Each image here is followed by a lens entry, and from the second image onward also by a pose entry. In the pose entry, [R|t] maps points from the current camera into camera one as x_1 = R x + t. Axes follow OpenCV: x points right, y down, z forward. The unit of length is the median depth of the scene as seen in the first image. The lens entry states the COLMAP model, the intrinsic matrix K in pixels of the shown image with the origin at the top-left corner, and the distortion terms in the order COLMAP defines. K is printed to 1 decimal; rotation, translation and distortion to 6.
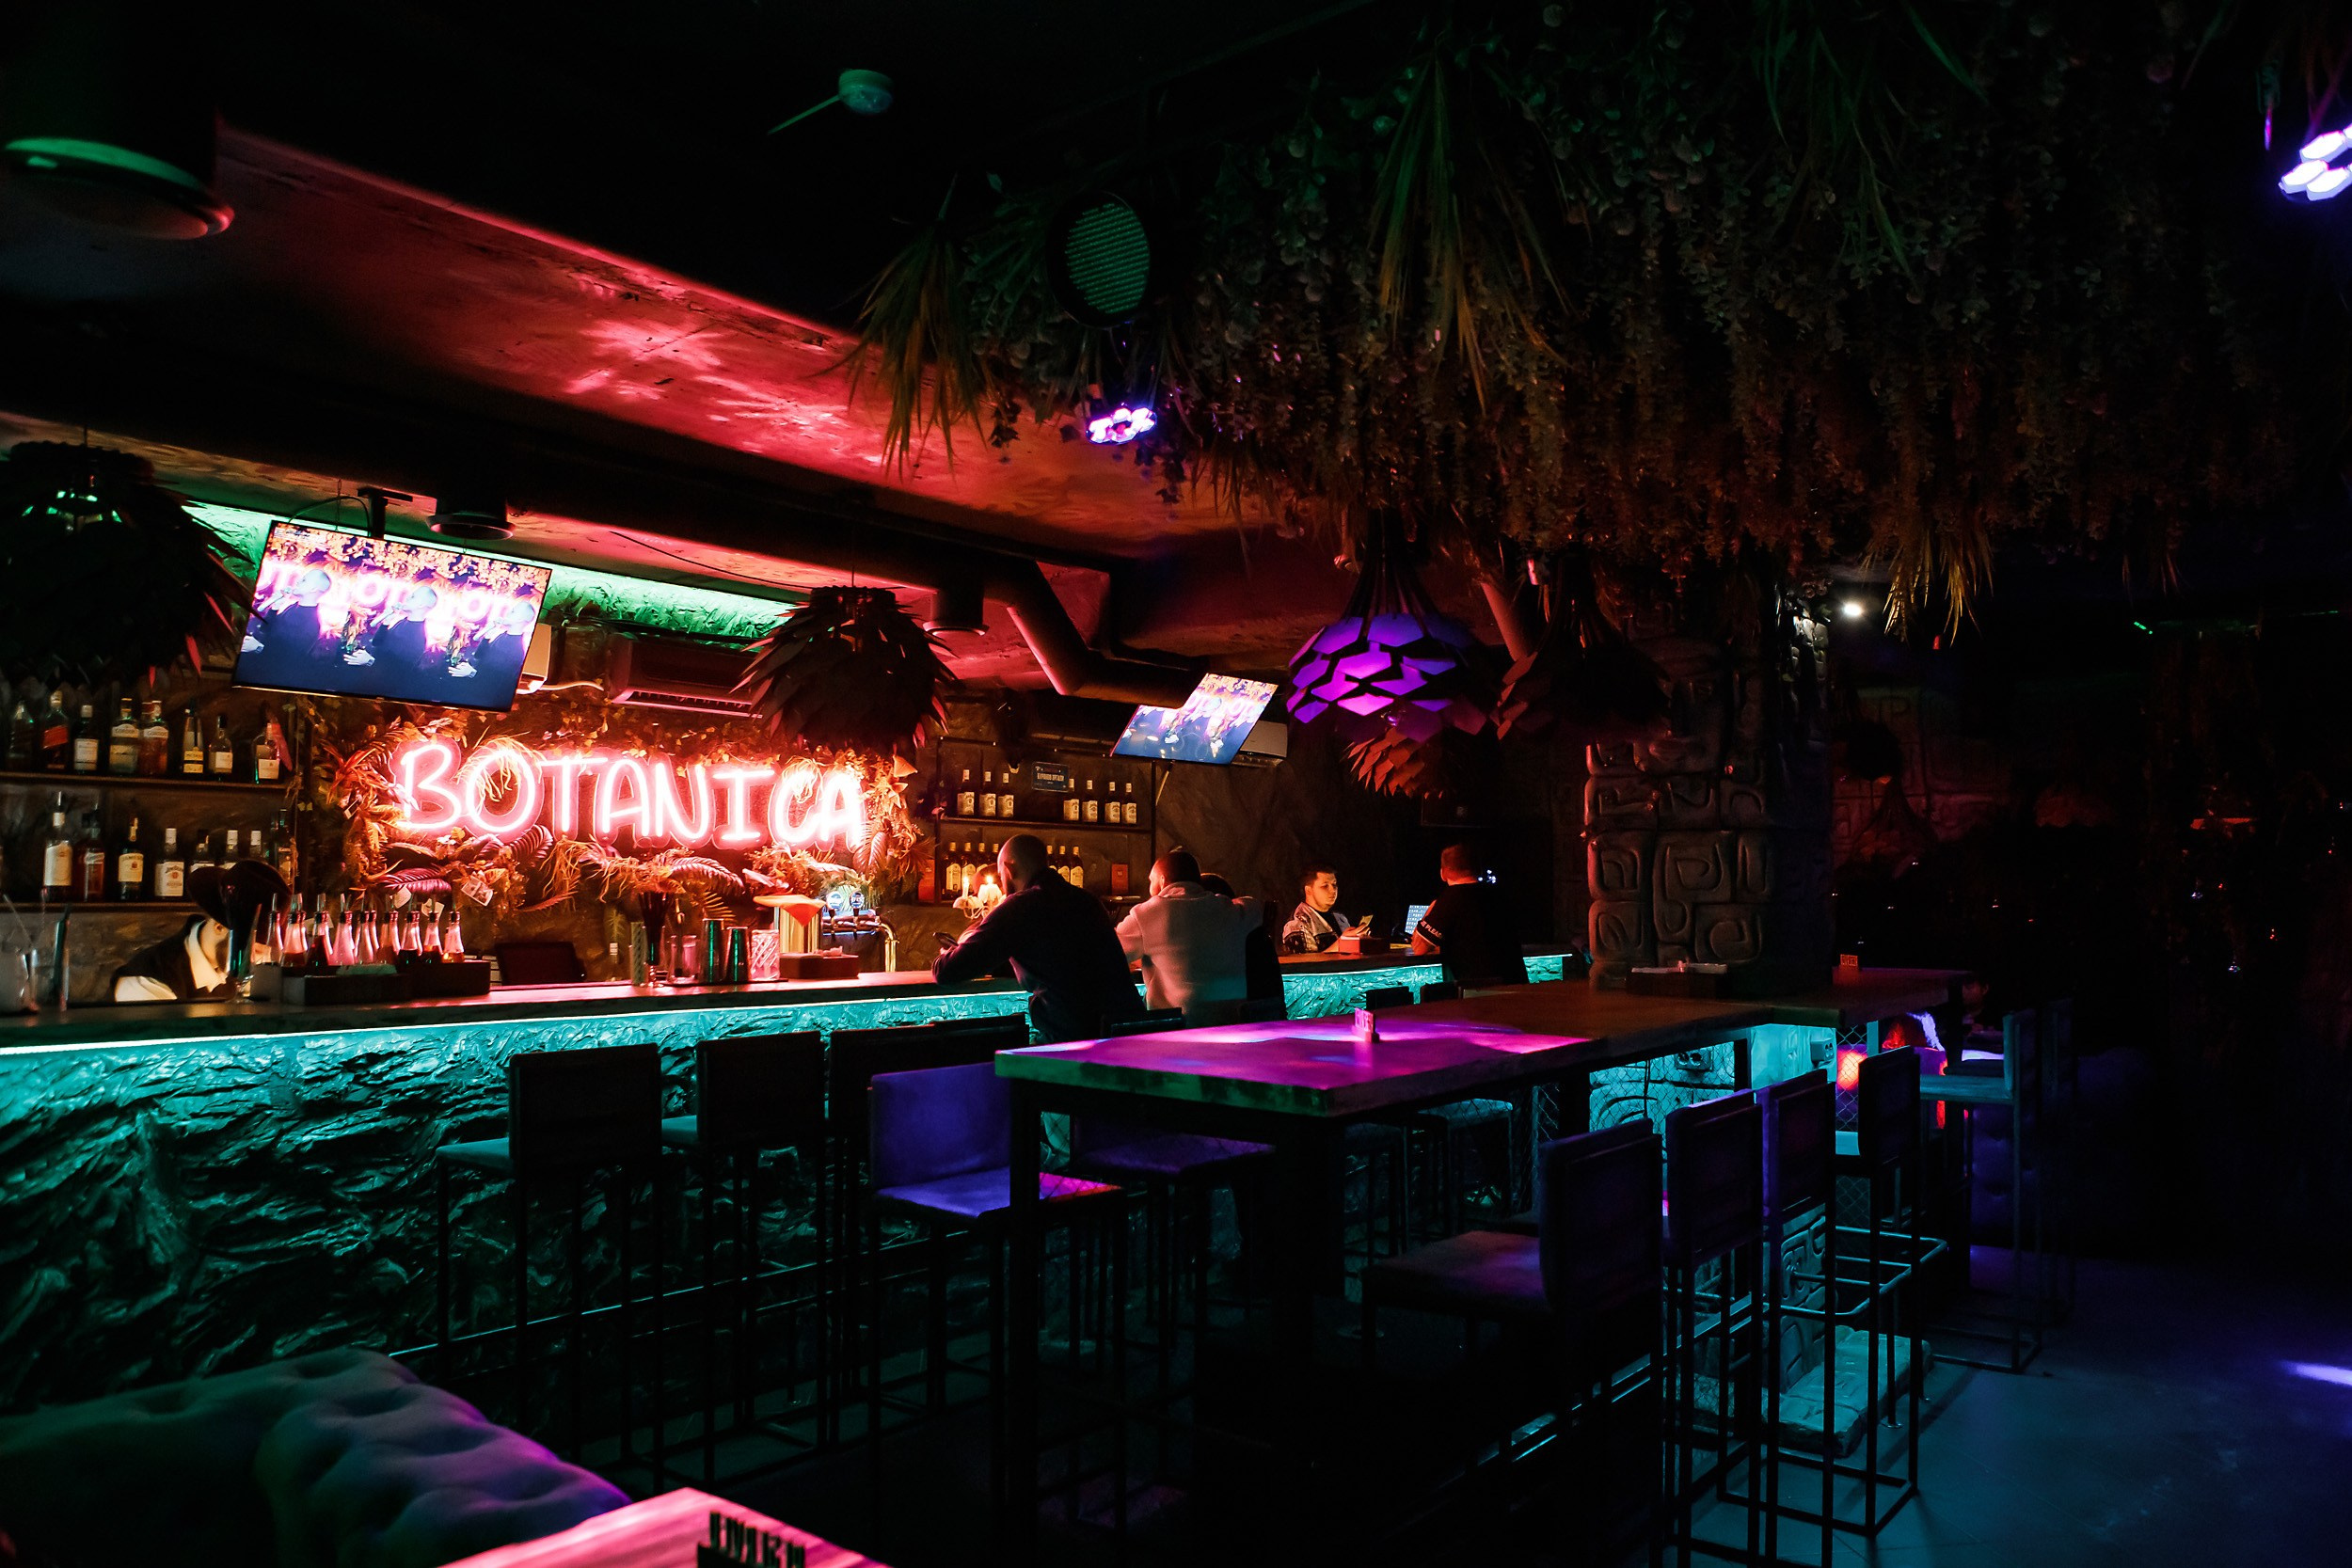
lens RADIAL K [[1609.8, 0, 1176.0], [0, 1609.8, 784.0], [0, 0, 1]] dist [-0.107619, 0.079819]
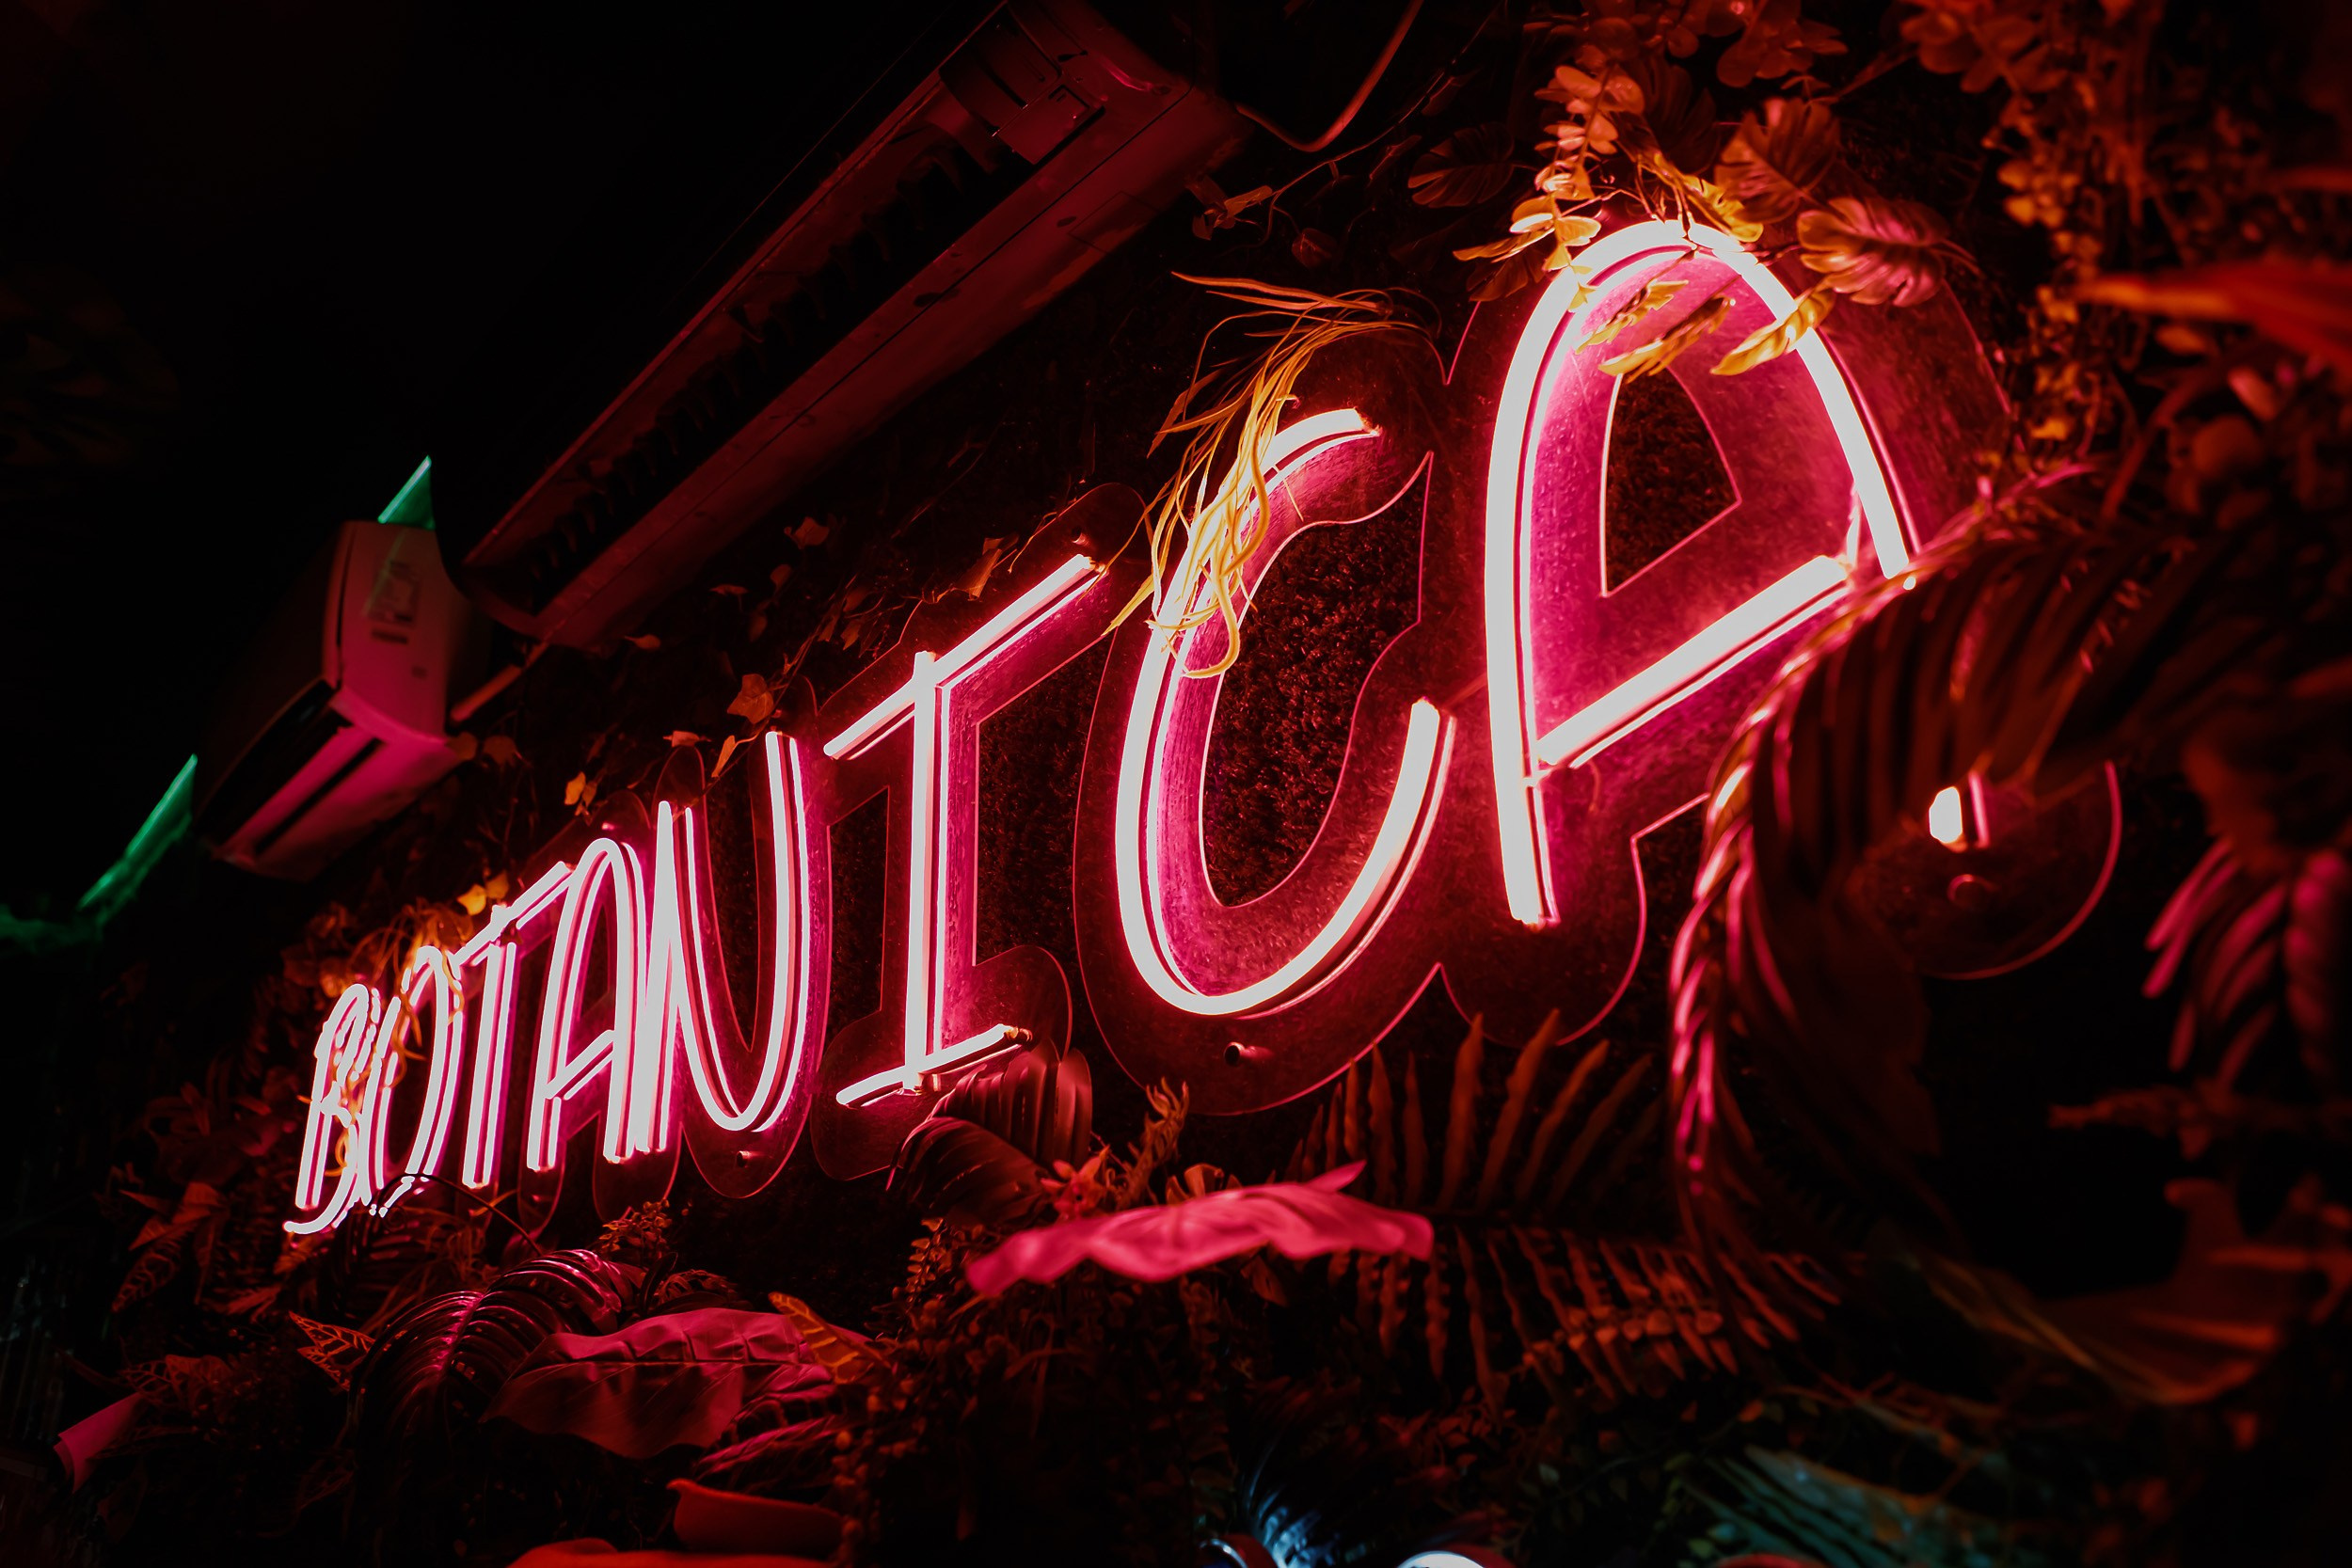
lens RADIAL K [[1609.8, 0, 1176.0], [0, 1609.8, 784.0], [0, 0, 1]] dist [-0.107619, 0.079819]
pose [[-0.138827, -0.344090, -0.928617, -0.143211], [0.078535, 0.930918, -0.356684, 0.066335], [0.987198, -0.122447, -0.102214, 1.116868]]
